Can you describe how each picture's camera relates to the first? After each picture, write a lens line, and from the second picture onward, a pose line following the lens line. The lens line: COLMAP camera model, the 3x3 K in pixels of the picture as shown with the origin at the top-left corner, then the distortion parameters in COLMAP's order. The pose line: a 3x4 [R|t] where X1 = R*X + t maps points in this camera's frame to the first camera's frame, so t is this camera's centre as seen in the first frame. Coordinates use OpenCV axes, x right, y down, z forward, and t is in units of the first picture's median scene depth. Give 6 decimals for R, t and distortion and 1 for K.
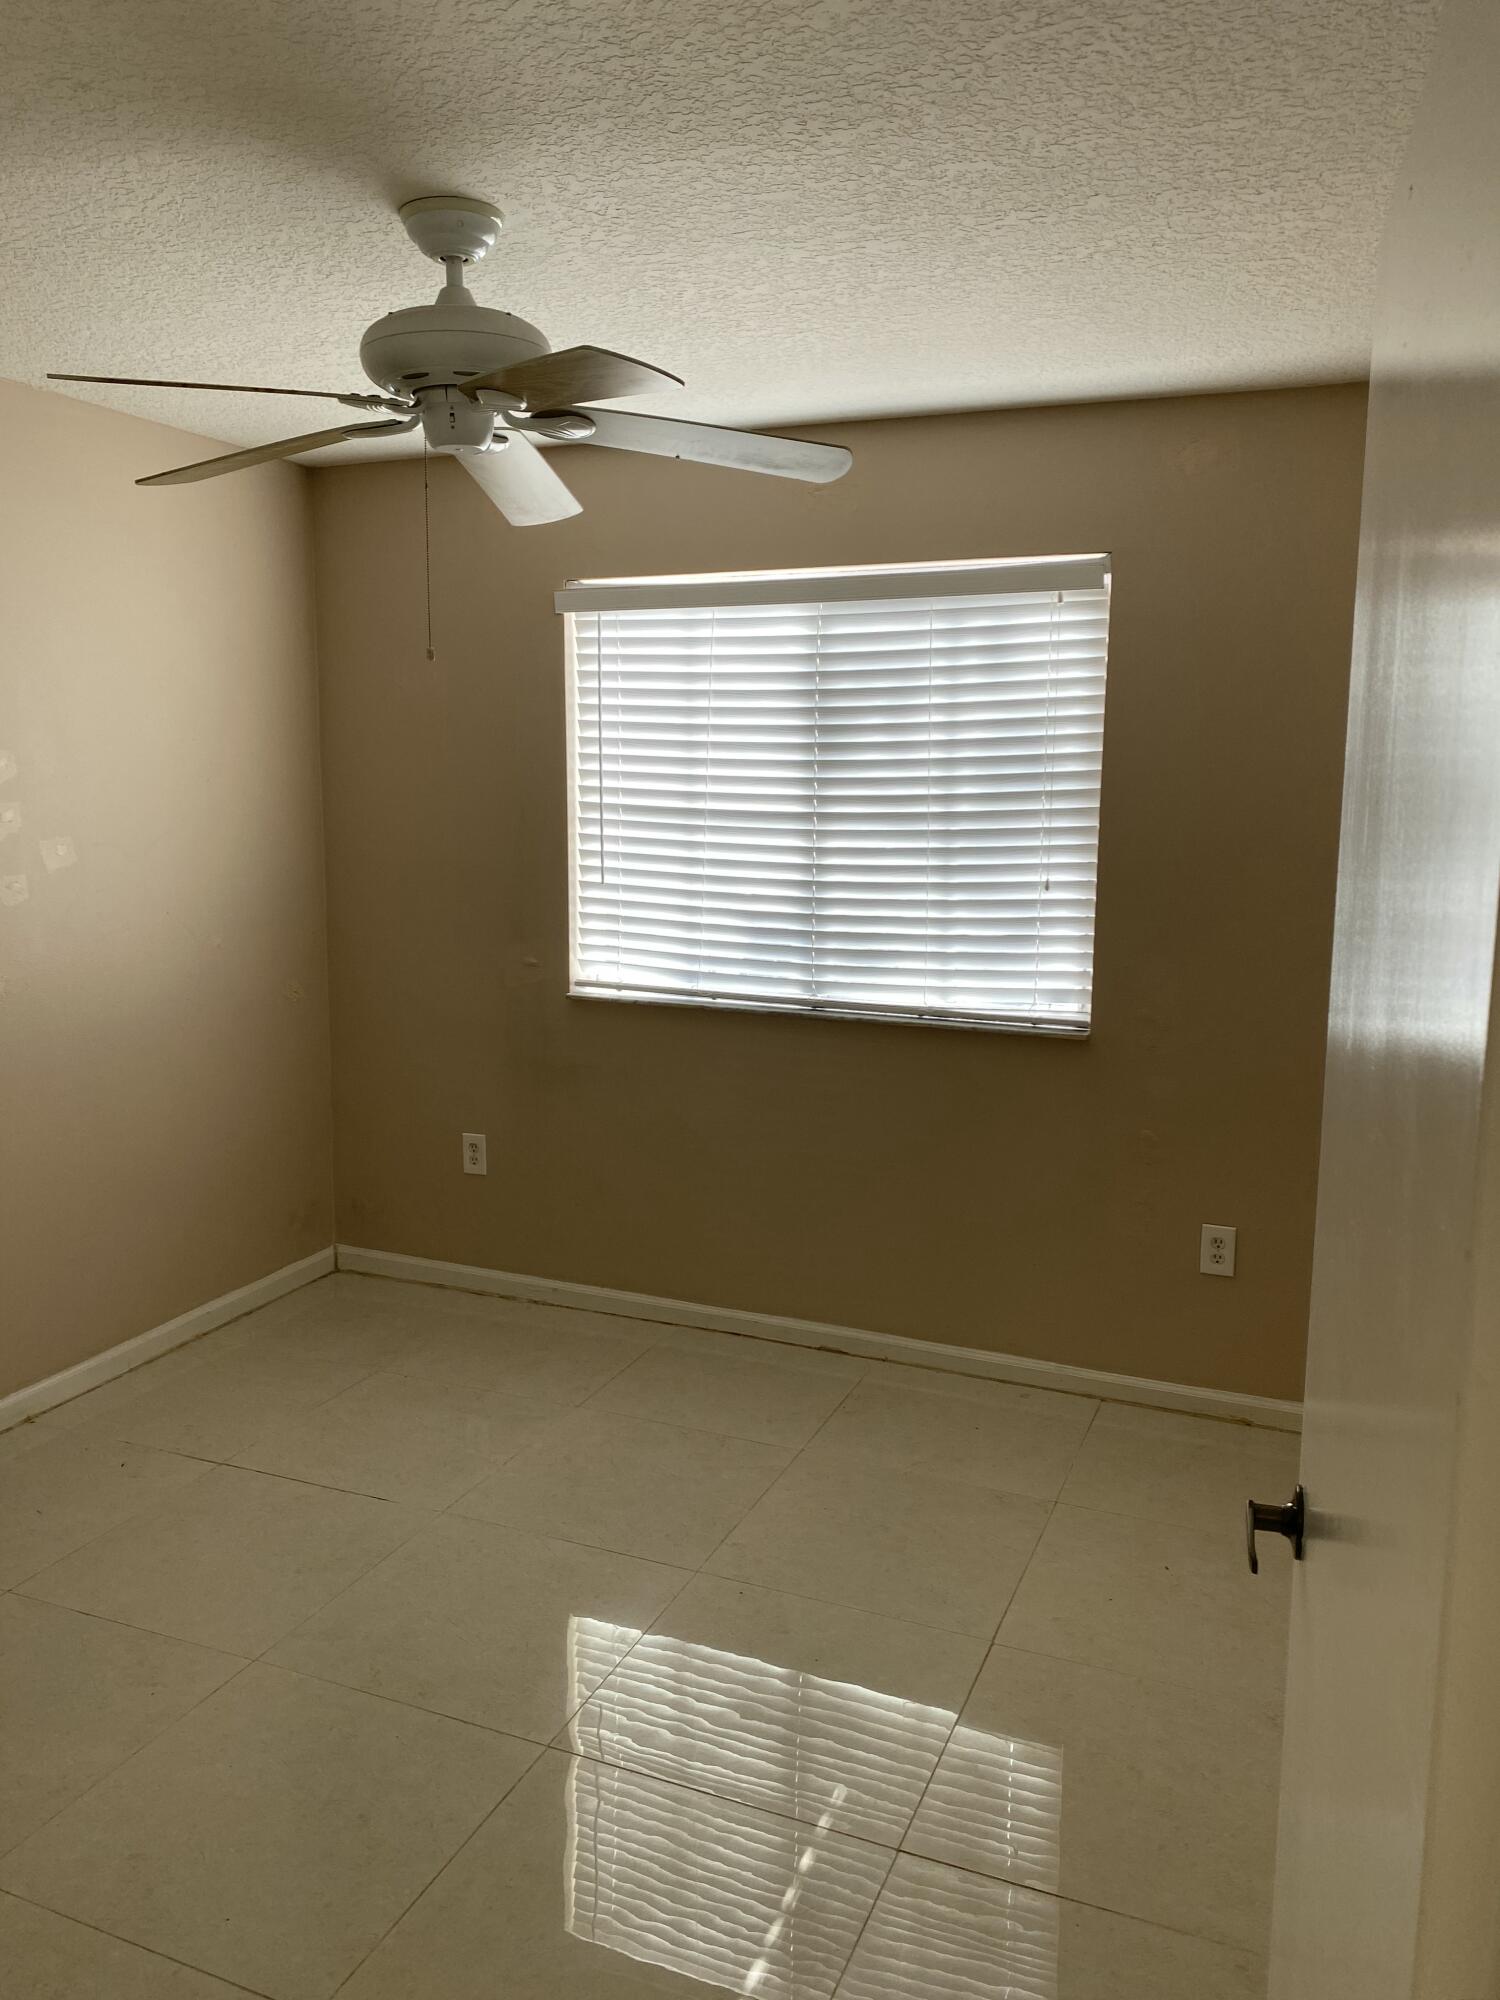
lens RADIAL K [[1540.4, 0, 736.6], [0, 1540.4, 993.6], [0, 0, 1]] dist [0.132382, -0.323955]
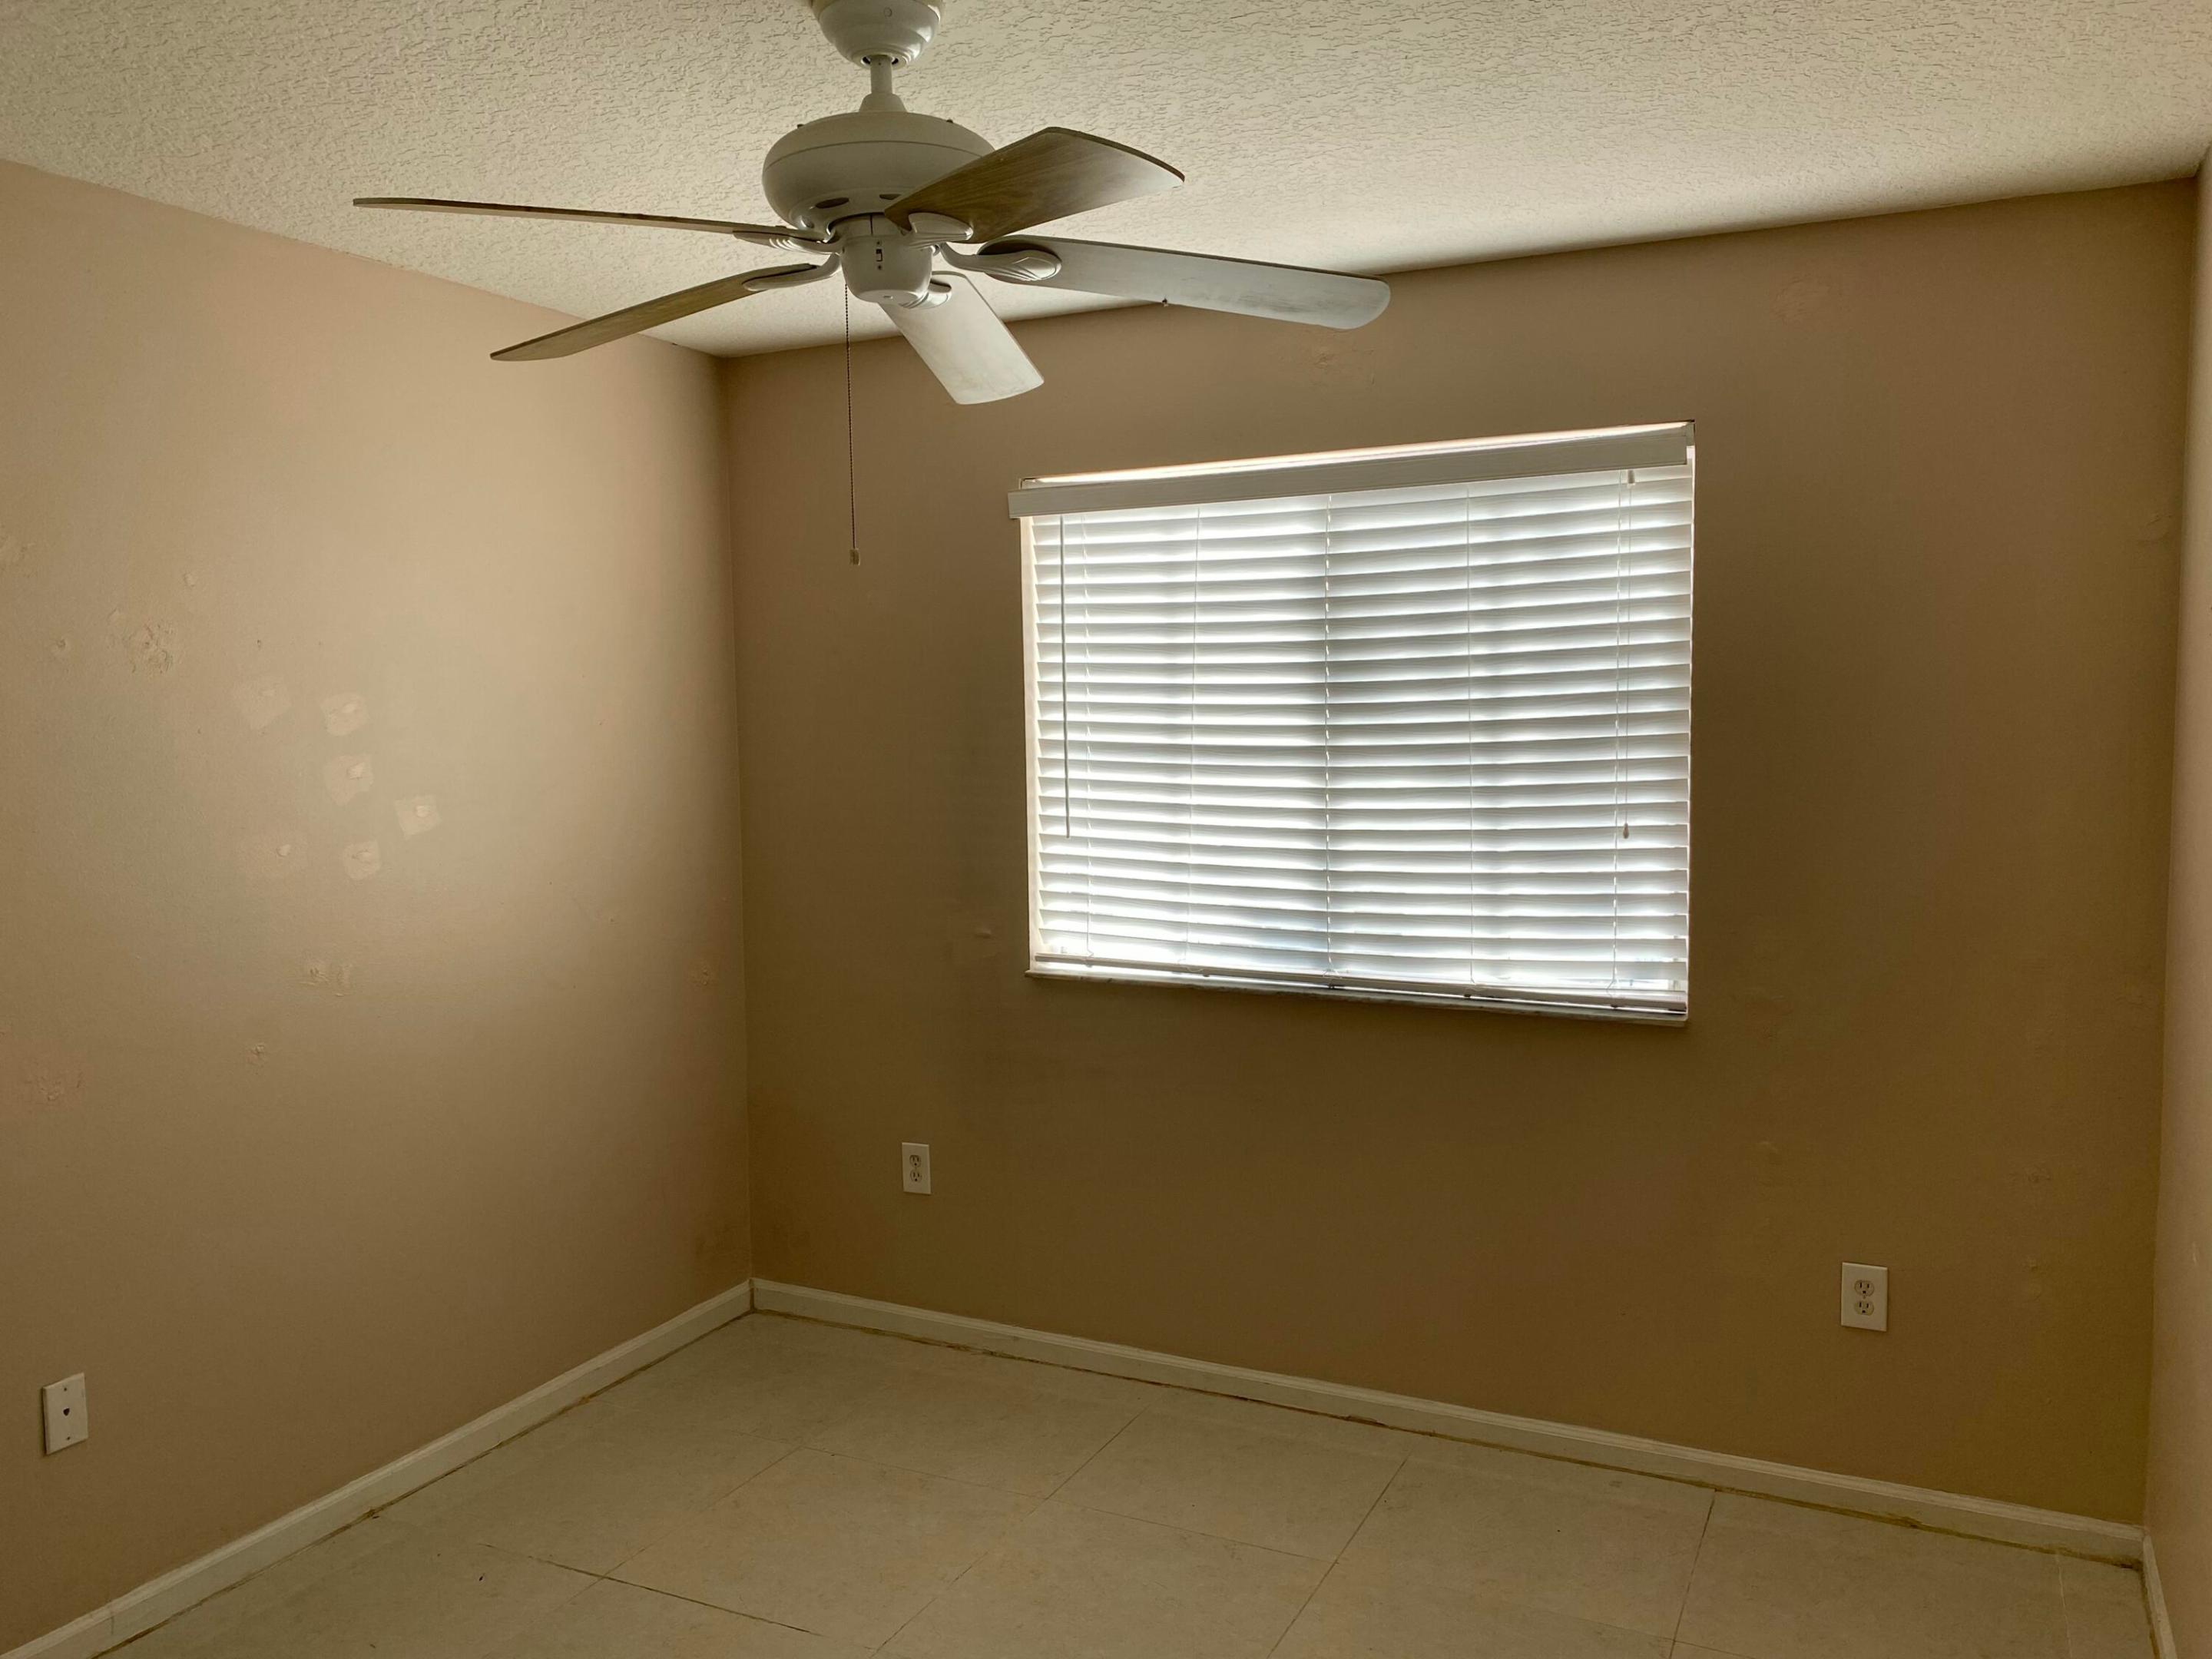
lens RADIAL K [[1703.6, 0, 1106.0], [0, 1703.6, 829.5], [0, 0, 1]] dist [0.132382, -0.323955]
pose [[0.998075, -0.016994, -0.059645, -0.013655], [0.012726, 0.997379, -0.071223, -0.011324], [0.060699, 0.070327, 0.995676, 0.102653]]
